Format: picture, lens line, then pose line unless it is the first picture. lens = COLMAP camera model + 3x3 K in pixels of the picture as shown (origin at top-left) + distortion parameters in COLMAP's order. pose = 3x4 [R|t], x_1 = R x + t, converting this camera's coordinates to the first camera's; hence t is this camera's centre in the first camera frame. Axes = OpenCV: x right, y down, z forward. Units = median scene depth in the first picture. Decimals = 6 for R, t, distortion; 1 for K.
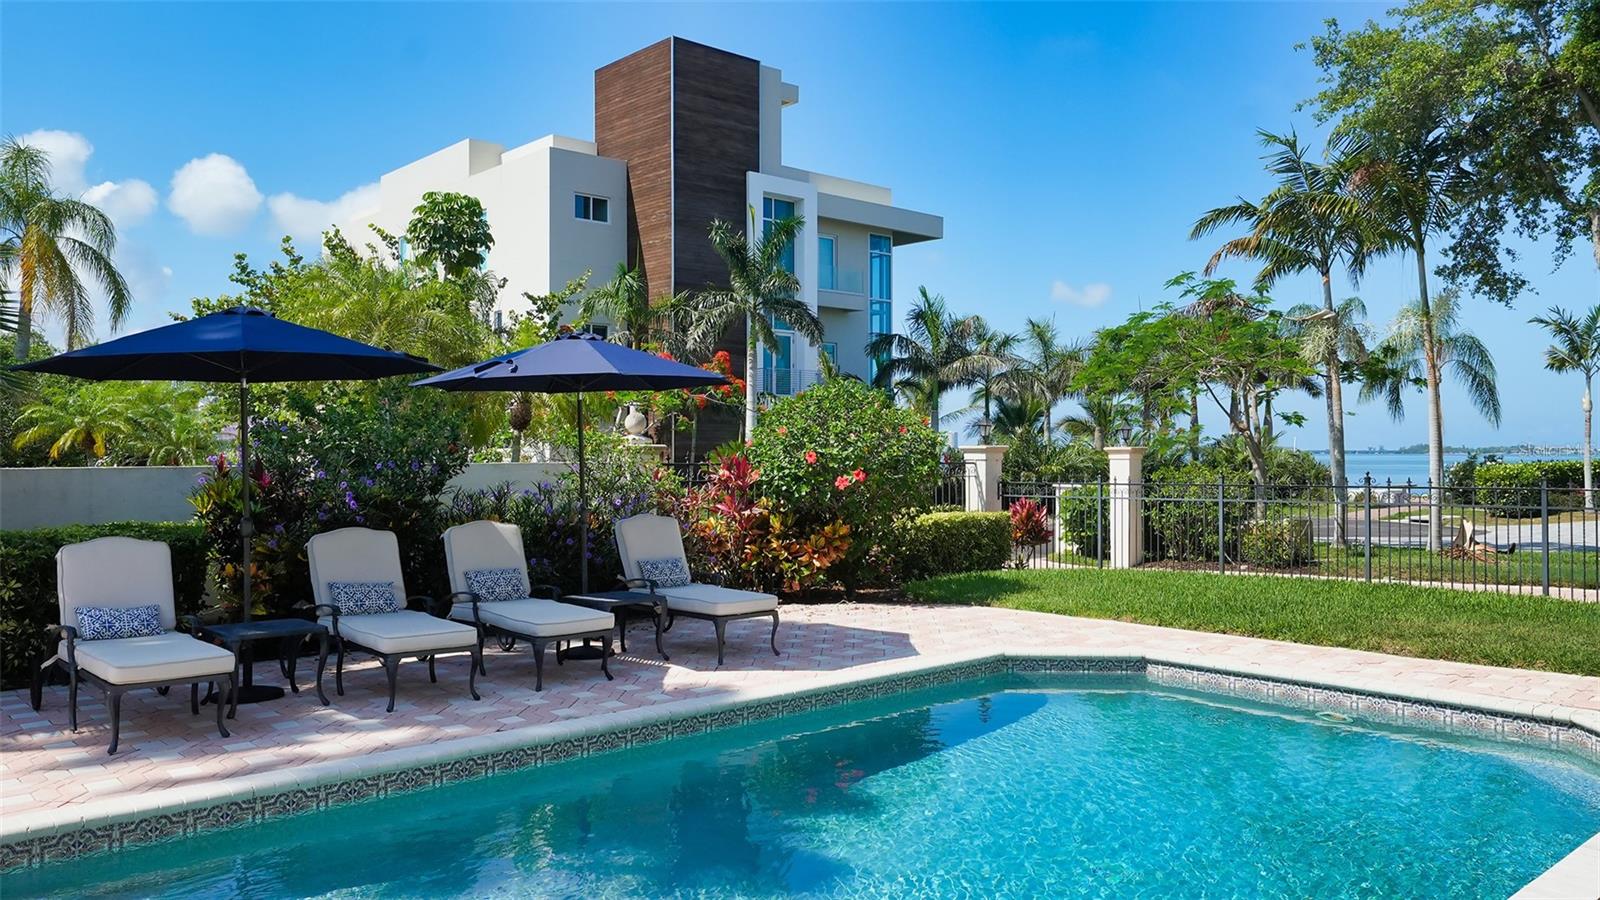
lens RADIAL K [[1190.7, 0, 800.0], [0, 1190.7, 450.0], [0, 0, 1]] dist [0.005853, 0.004851]
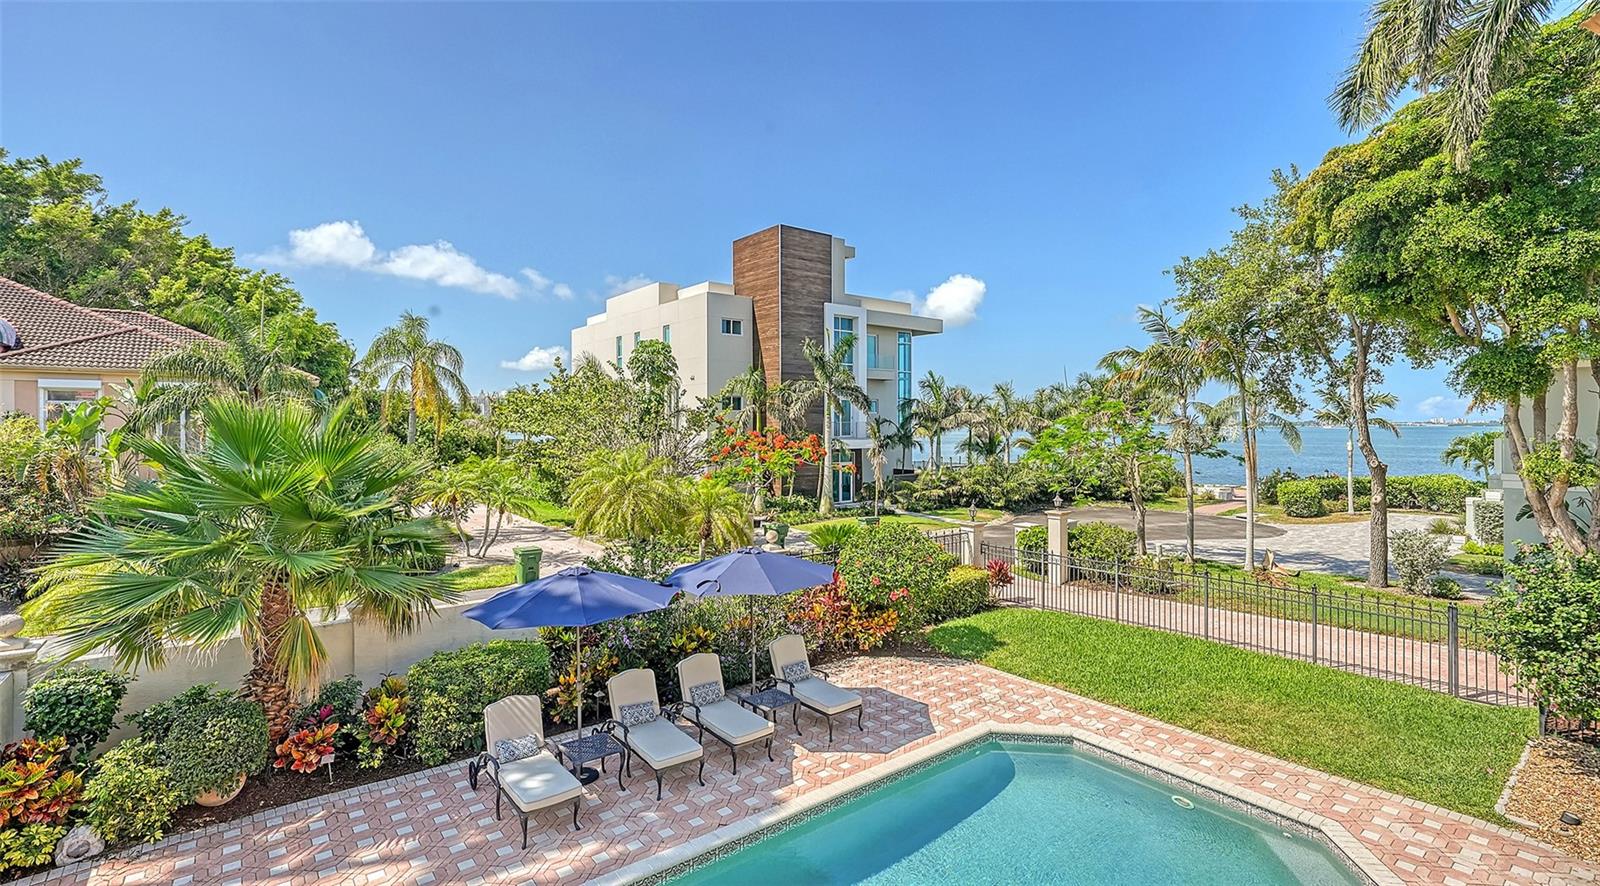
lens RADIAL K [[733.4, 0, 803.8], [0, 733.4, 421.9], [0, 0, 1]] dist [0.002167, 0.001569]
pose [[0.998099, 0.001125, -0.061624, -0.016278], [-0.000630, 0.999967, 0.008048, -0.125775], [0.061631, -0.007994, 0.998067, -0.040402]]
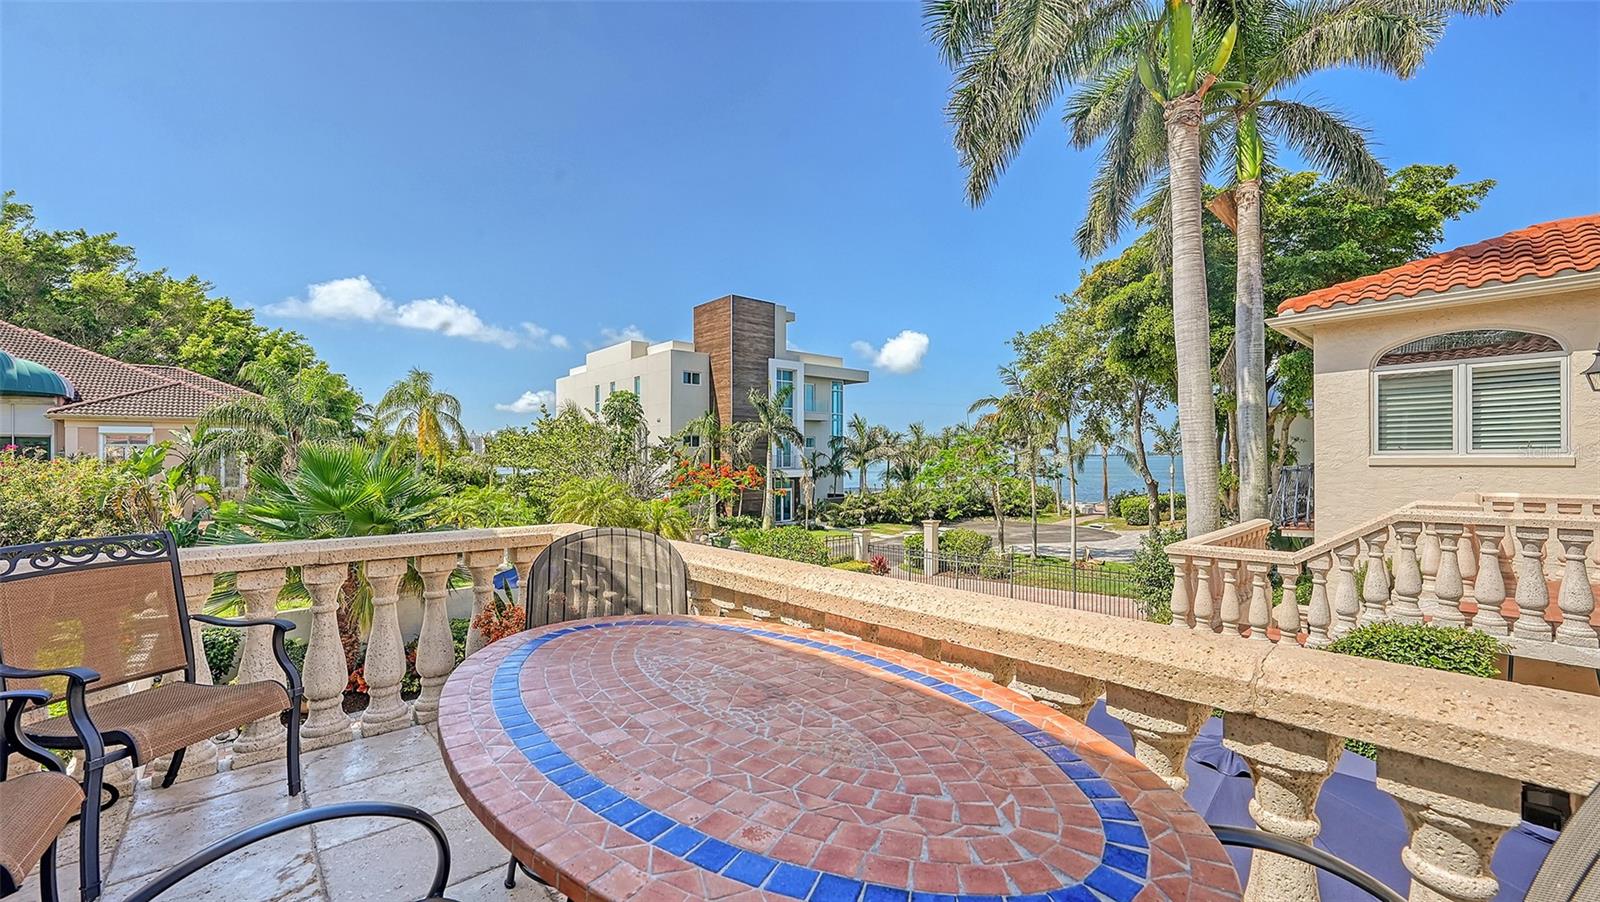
lens RADIAL K [[650.8, 0, 829.5], [0, 650.8, 437.7], [0, 0, 1]] dist [-0.007372, 0.000084]
pose [[0.999569, -0.007917, 0.028282, 0.045514], [0.008471, 0.999773, -0.019528, -0.125470], [-0.028121, 0.019759, 0.999409, -0.187261]]
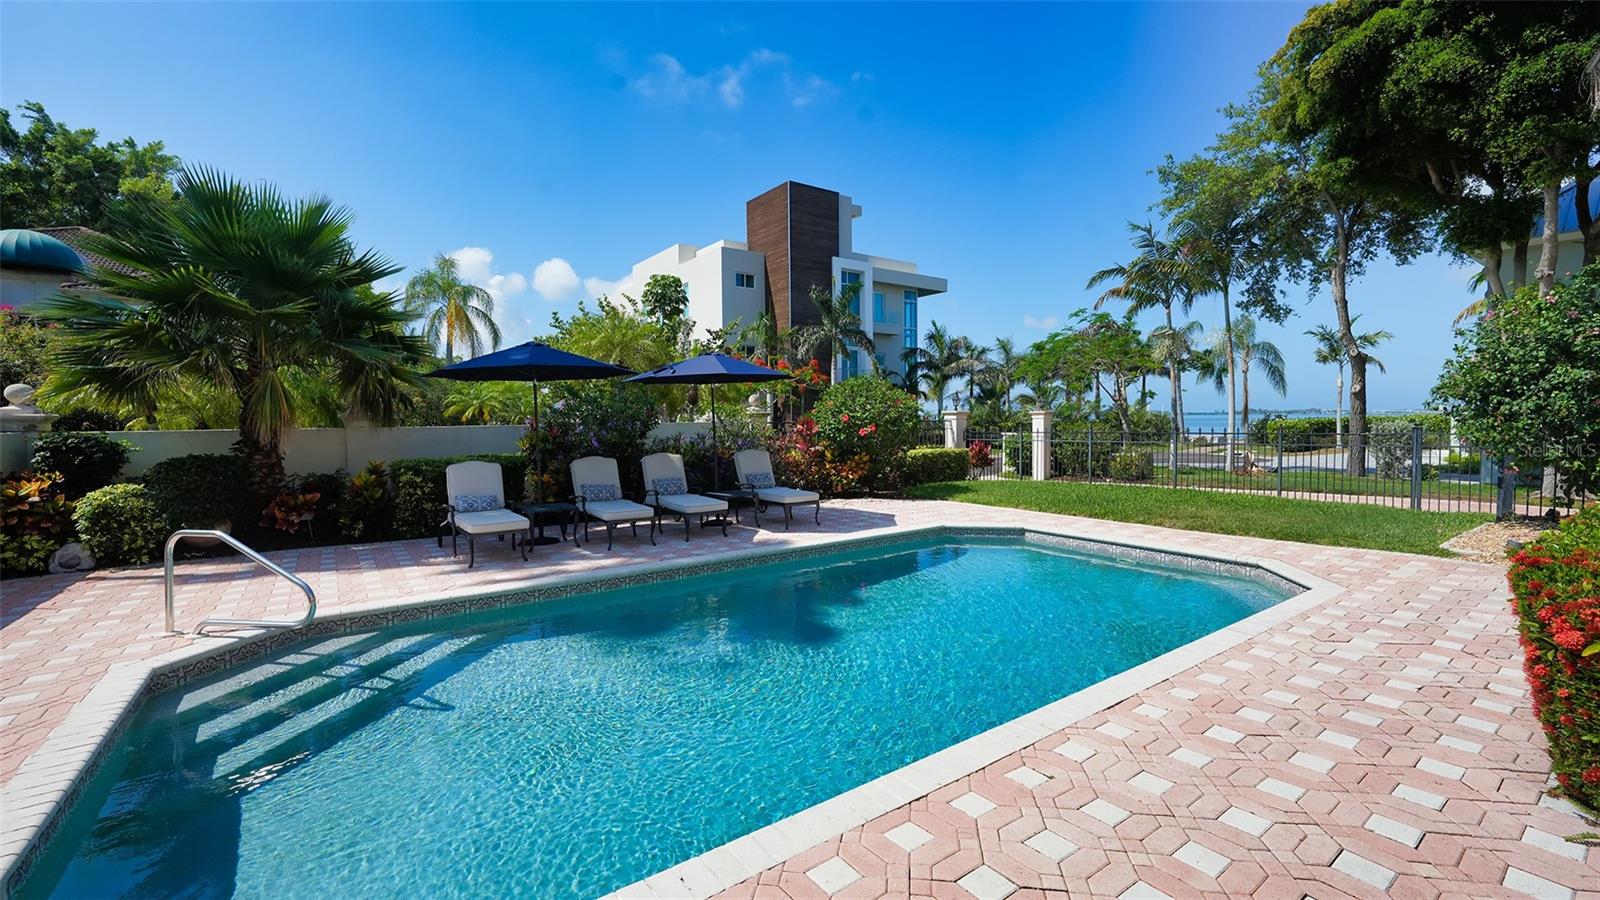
lens RADIAL K [[673.9, 0, 800.0], [0, 673.9, 450.0], [0, 0, 1]] dist [-0.009408, 0.004990]
pose [[0.993932, -0.002612, -0.109964, 0.028442], [0.008259, 0.998668, 0.050930, 0.001056], [0.109684, -0.051529, 0.992630, -0.014392]]
